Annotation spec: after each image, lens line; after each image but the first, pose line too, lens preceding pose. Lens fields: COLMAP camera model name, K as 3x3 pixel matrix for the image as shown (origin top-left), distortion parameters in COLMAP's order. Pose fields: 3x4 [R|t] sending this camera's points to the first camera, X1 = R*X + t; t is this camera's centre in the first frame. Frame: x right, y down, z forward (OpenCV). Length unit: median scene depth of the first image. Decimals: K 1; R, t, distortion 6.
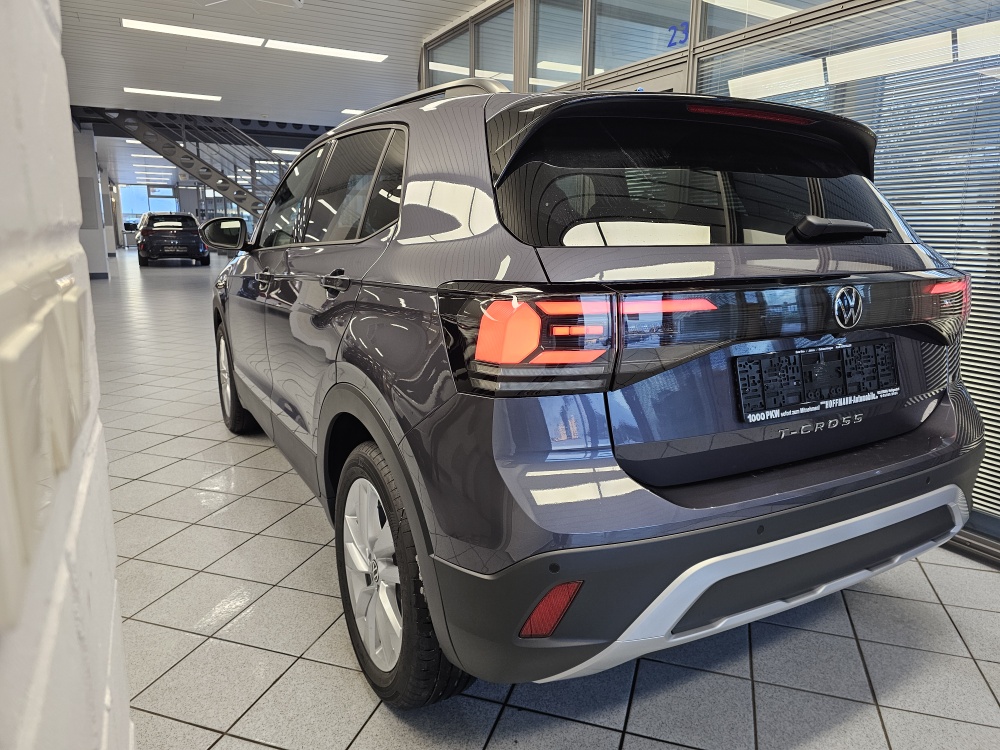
lens RADIAL K [[671.1, 0, 500.0], [0, 671.1, 375.0], [0, 0, 1]] dist [-0.001262, -0.000787]
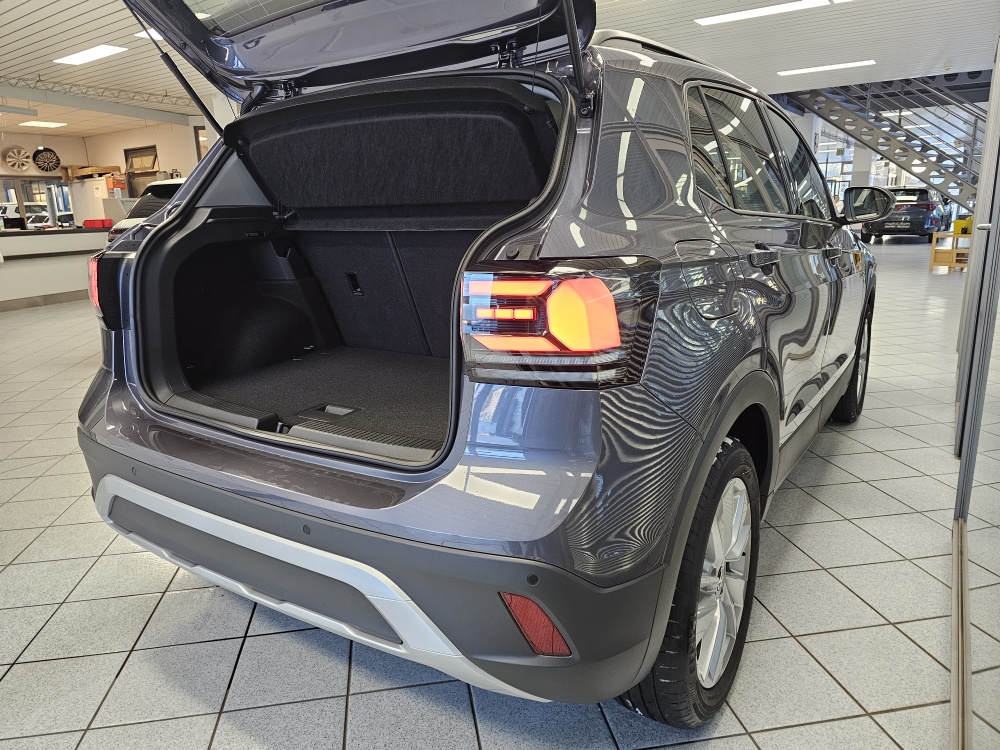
lens RADIAL K [[671.0, 0, 500.0], [0, 671.0, 375.0], [0, 0, 1]] dist [0.007846, 0.003146]
pose [[0.462973, 0.189891, -0.865793, 0.168584], [-0.160516, 0.978594, 0.128798, -0.018881], [0.871717, 0.079344, 0.483543, 0.096434]]
